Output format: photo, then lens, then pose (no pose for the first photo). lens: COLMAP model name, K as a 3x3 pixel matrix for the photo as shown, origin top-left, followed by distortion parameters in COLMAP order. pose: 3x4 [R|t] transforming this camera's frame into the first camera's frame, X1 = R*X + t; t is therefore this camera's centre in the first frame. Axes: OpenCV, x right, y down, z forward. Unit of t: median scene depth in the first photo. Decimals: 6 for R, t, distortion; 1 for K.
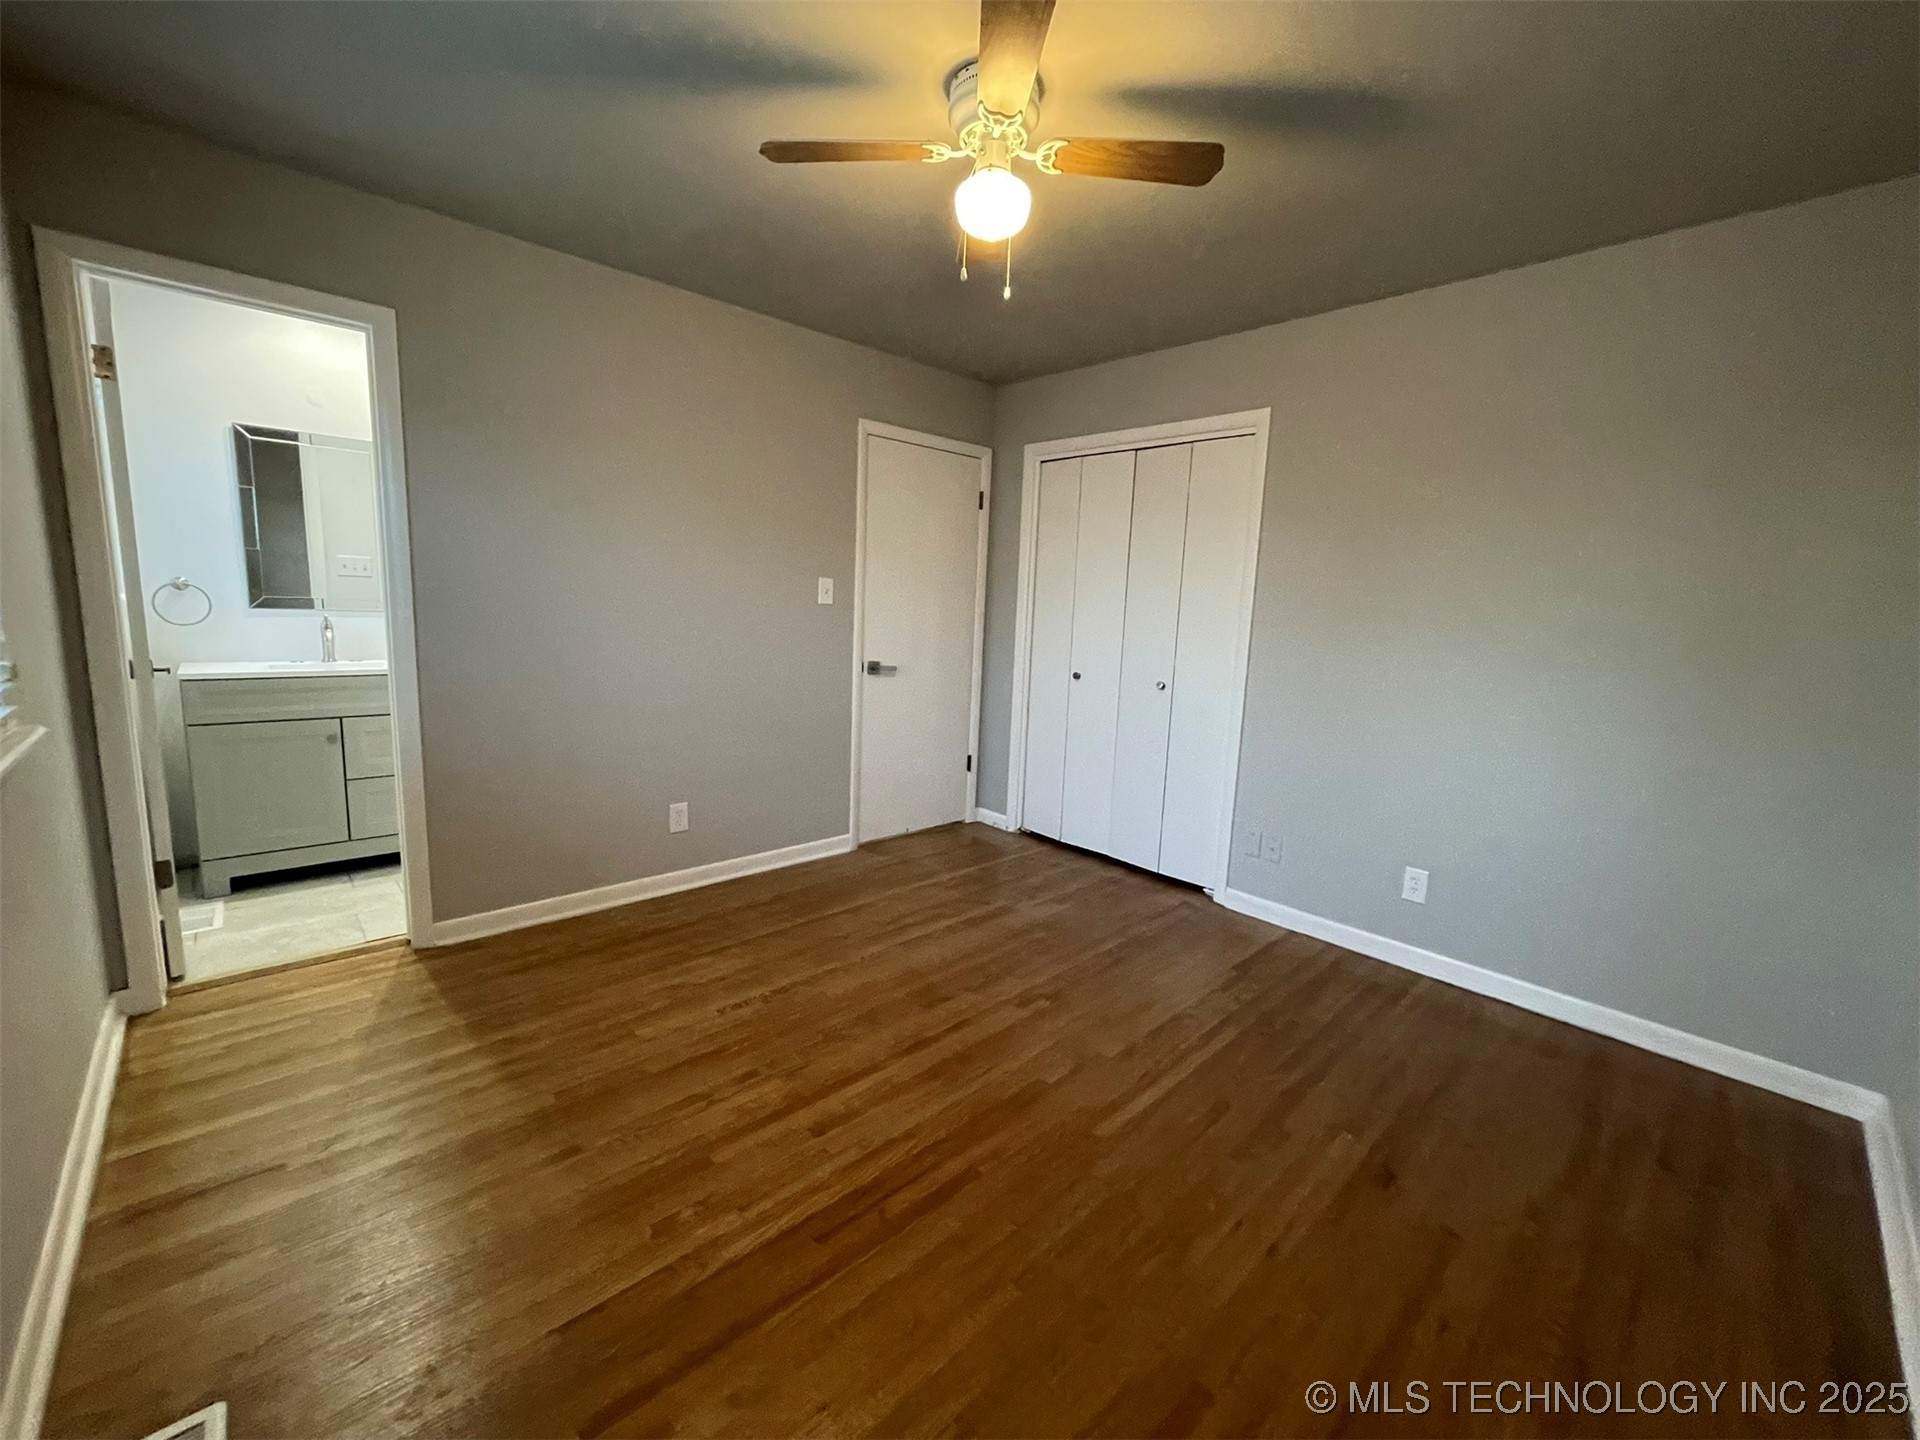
lens RADIAL K [[773.2, 0, 945.0], [0, 773.2, 709.0], [0, 0, 1]] dist [0.000105, -0.000981]
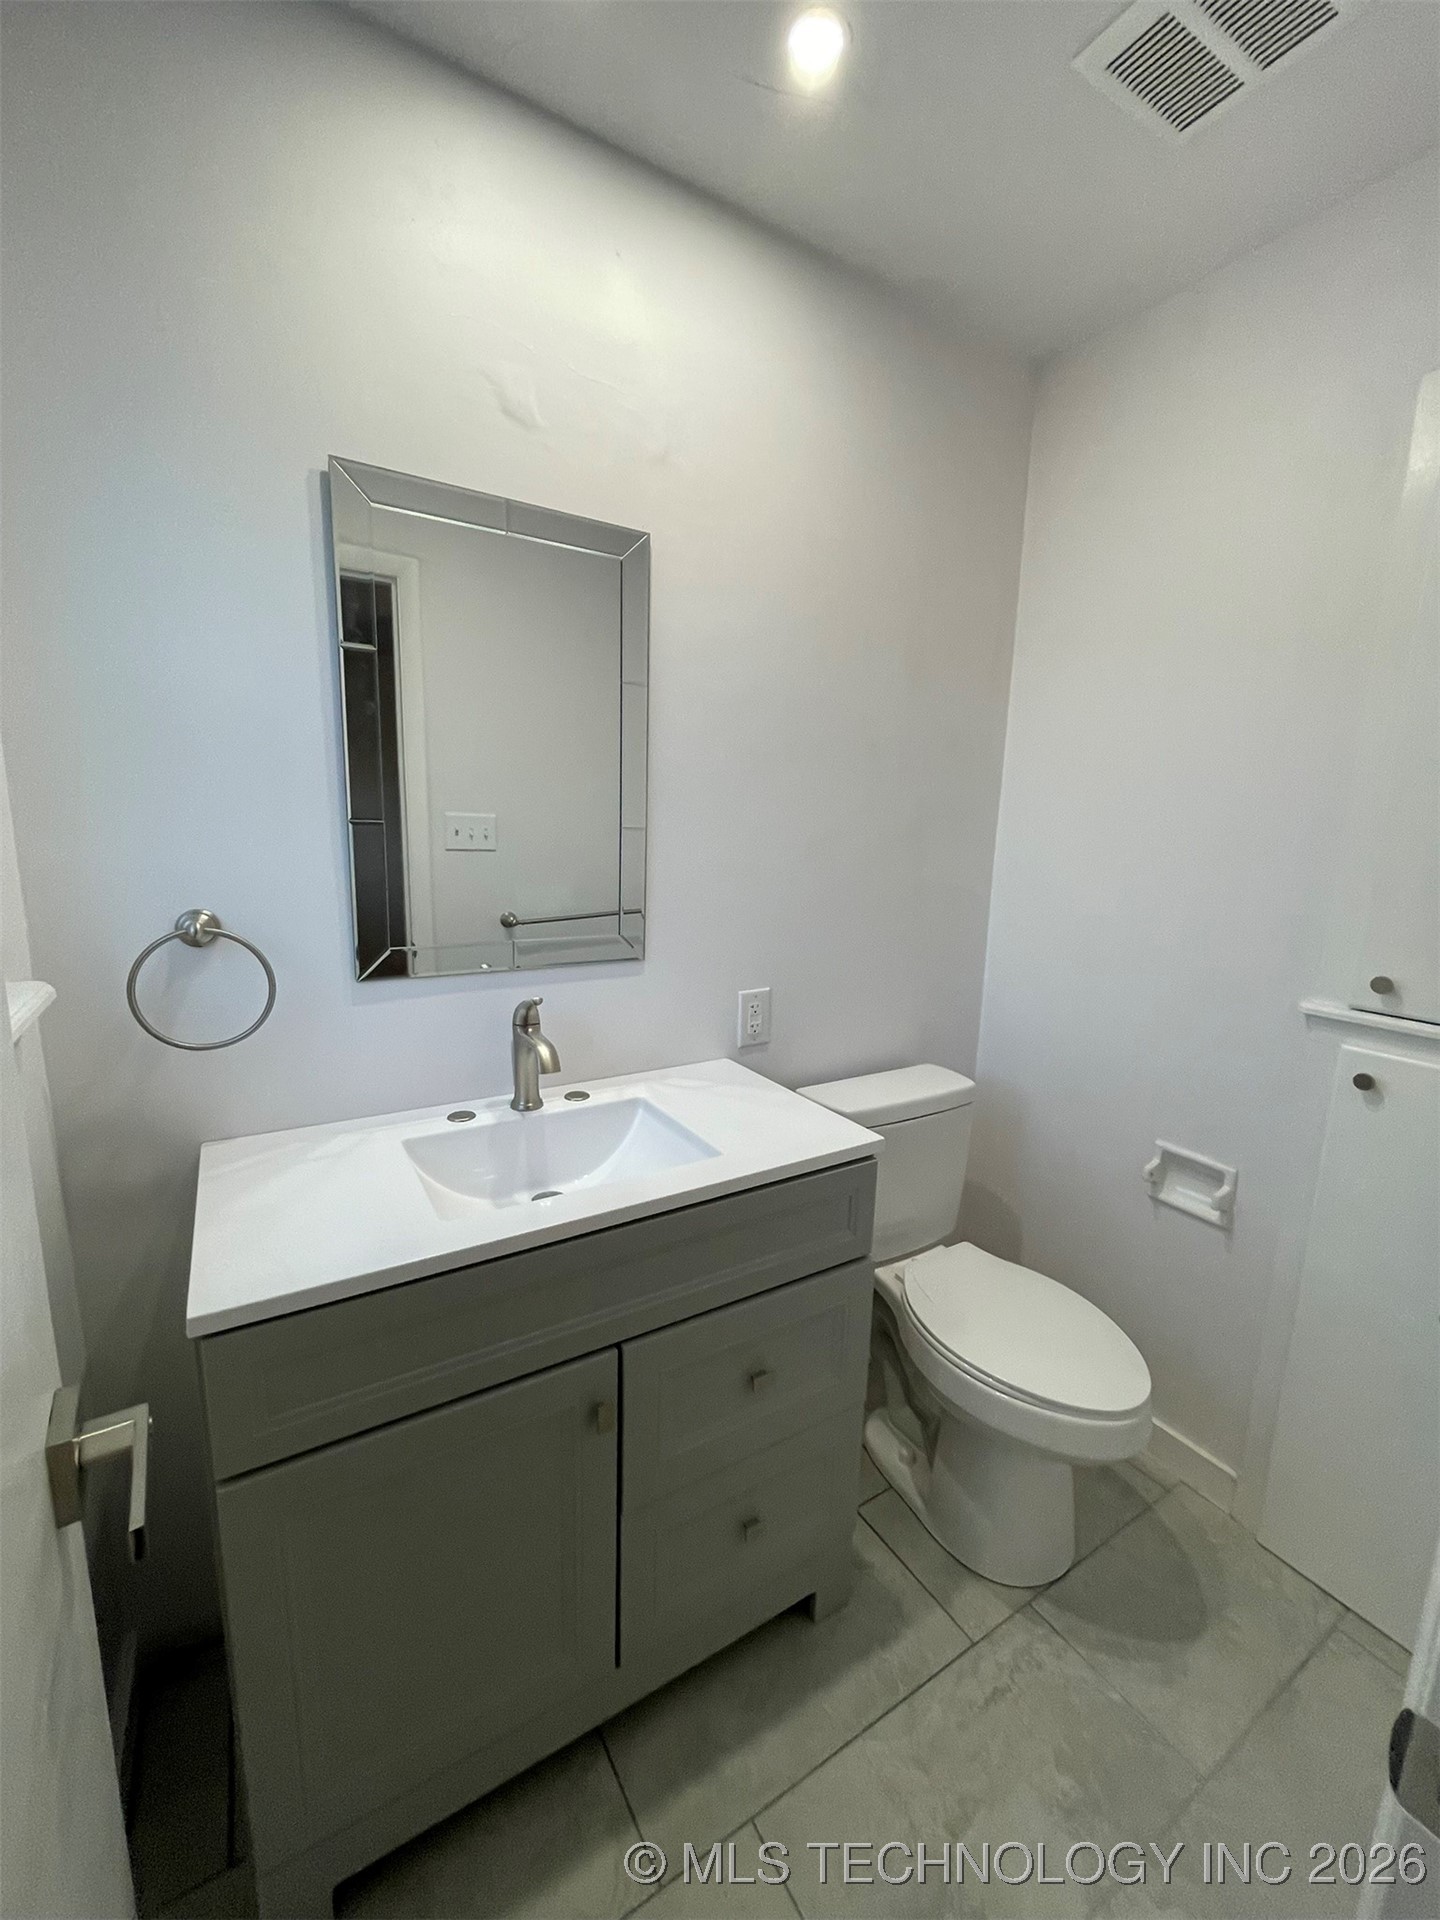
lens RADIAL K [[773.2, 0, 729.1], [0, 773.2, 971.9], [0, 0, 1]] dist [0.000105, -0.000981]
pose [[0.979383, 0.033629, -0.199193, -0.644550], [-0.026009, 0.998831, 0.040749, -0.154932], [0.200331, -0.034728, 0.979113, 0.663602]]
